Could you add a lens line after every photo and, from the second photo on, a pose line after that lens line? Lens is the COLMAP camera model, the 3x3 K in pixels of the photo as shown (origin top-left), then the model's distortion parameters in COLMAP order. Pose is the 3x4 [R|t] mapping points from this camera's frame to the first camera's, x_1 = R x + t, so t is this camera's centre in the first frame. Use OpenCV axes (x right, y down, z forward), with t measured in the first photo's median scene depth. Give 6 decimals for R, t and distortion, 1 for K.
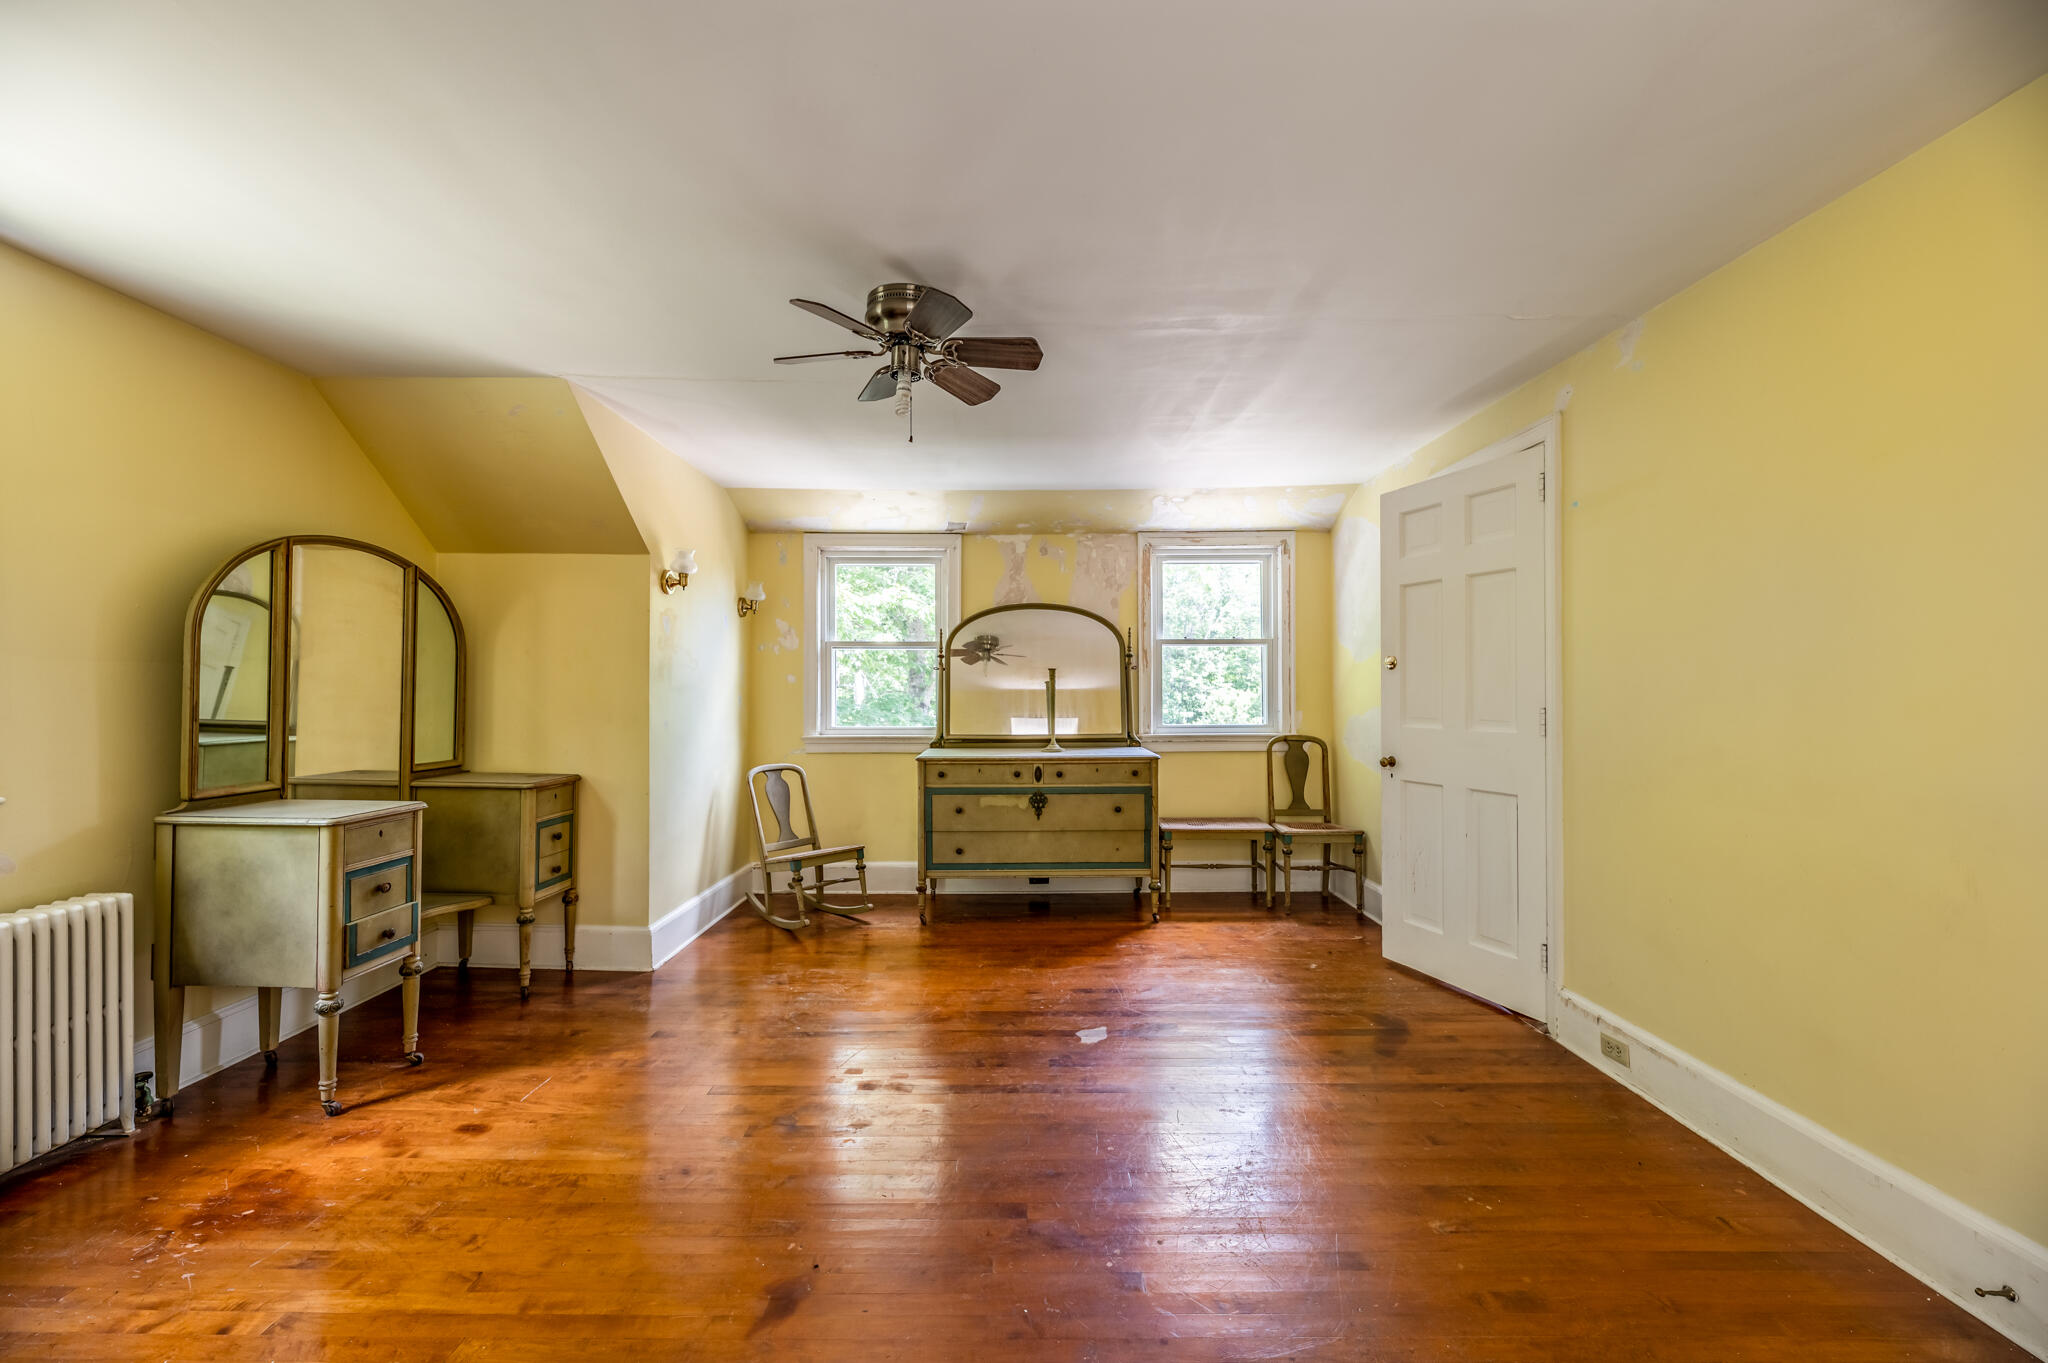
lens RADIAL K [[825.5, 0, 1017.9], [0, 825.5, 686.0], [0, 0, 1]] dist [0.002014, 0.000241]
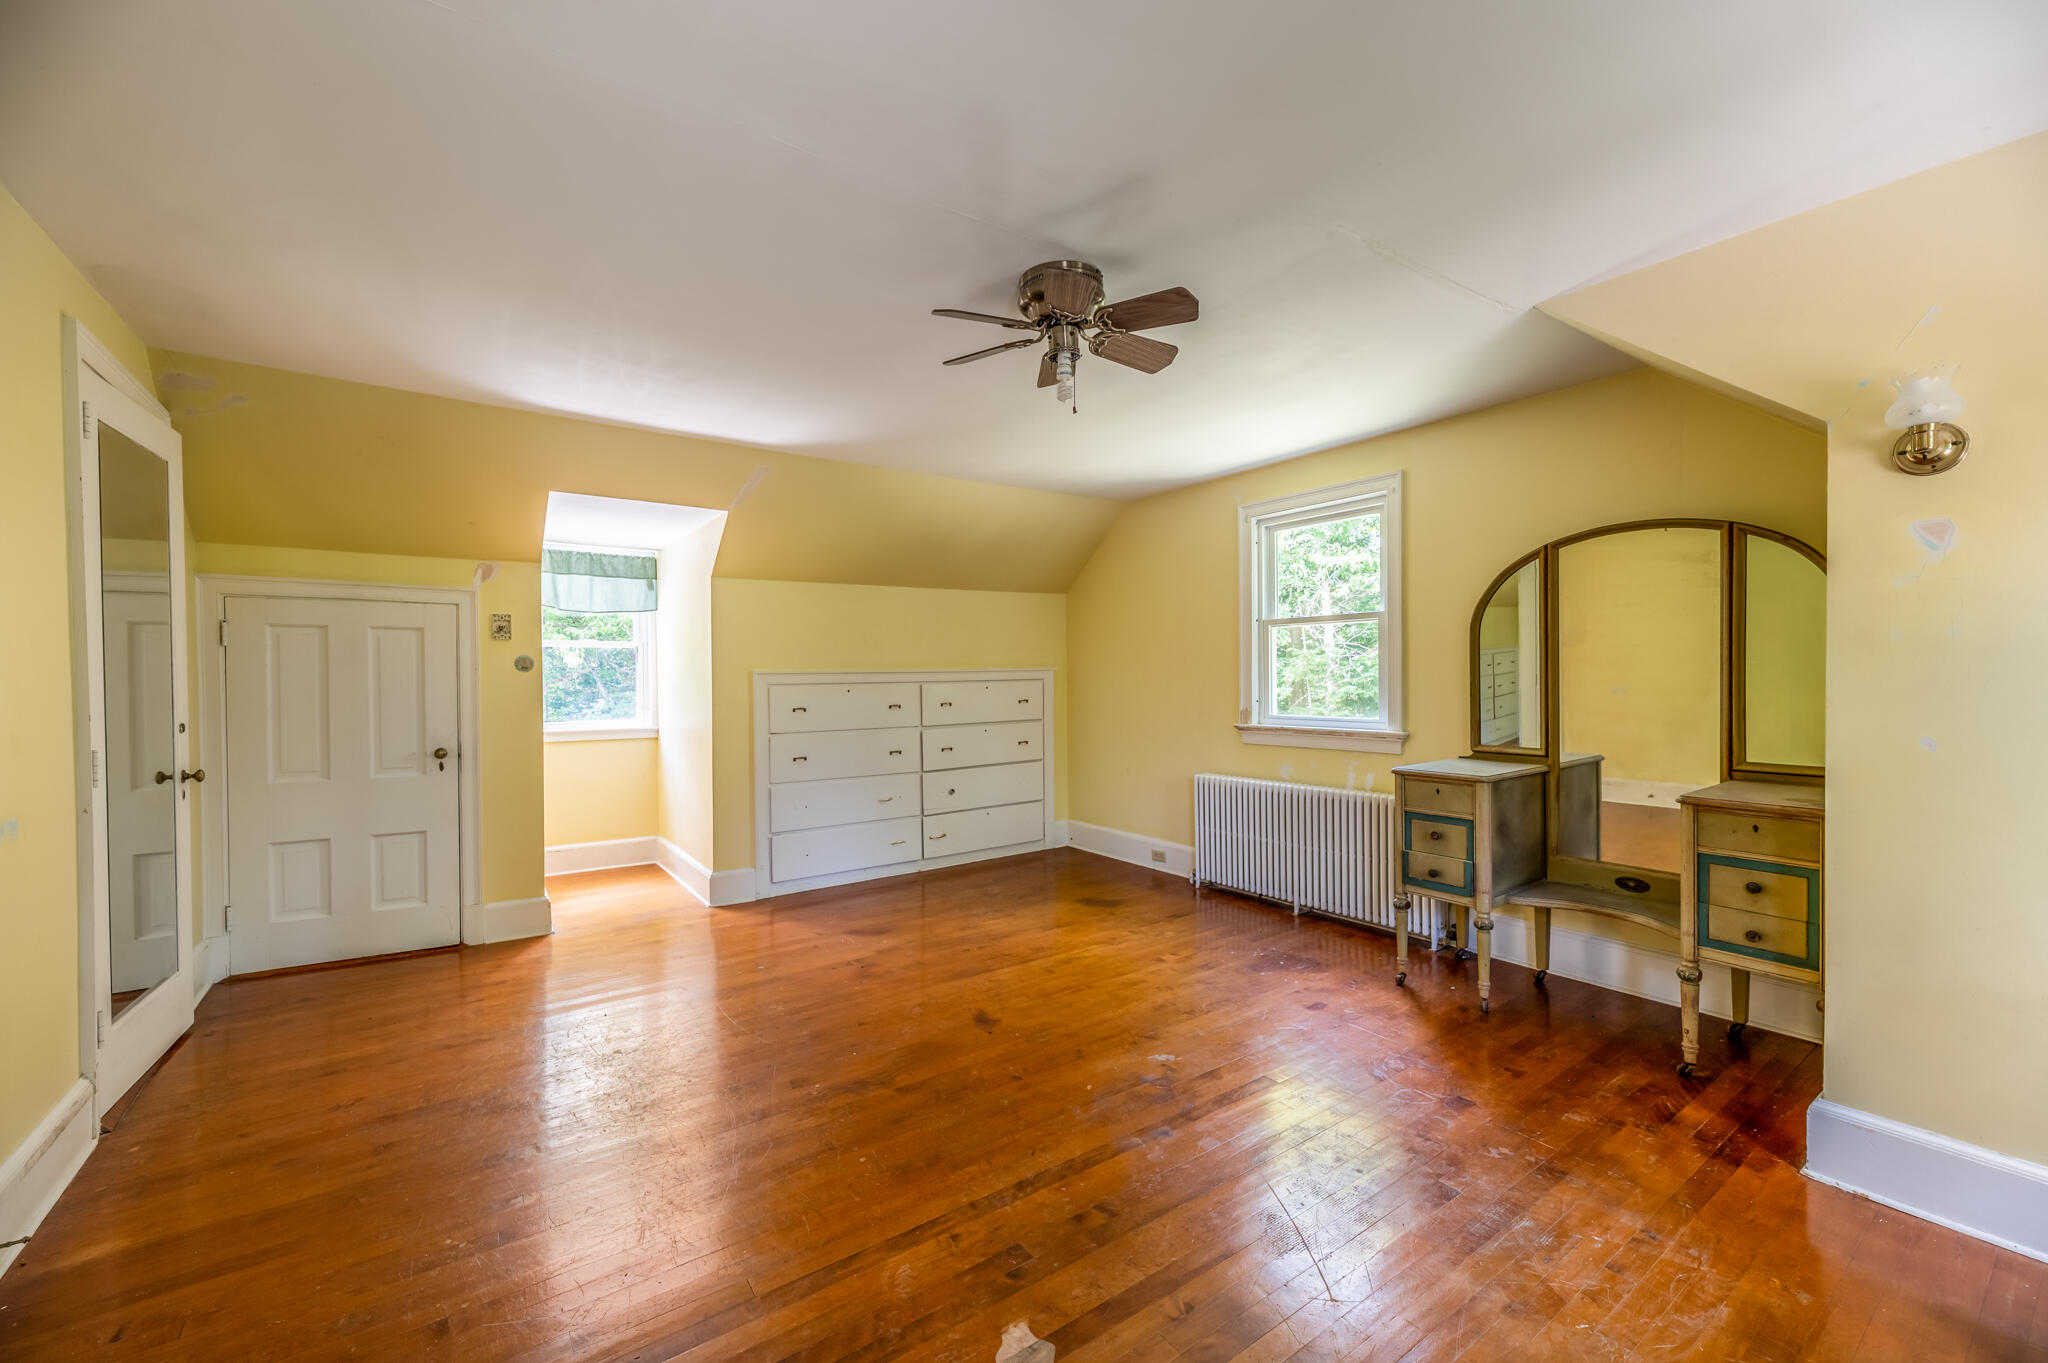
lens RADIAL K [[825.5, 0, 1020.4], [0, 825.5, 680.9], [0, 0, 1]] dist [0.002014, 0.000241]
pose [[-0.817565, 0.010265, -0.575745, 0.425853], [0.012529, 0.999922, 0.000037, 0.005767], [0.575700, -0.007184, -0.817629, 1.583274]]
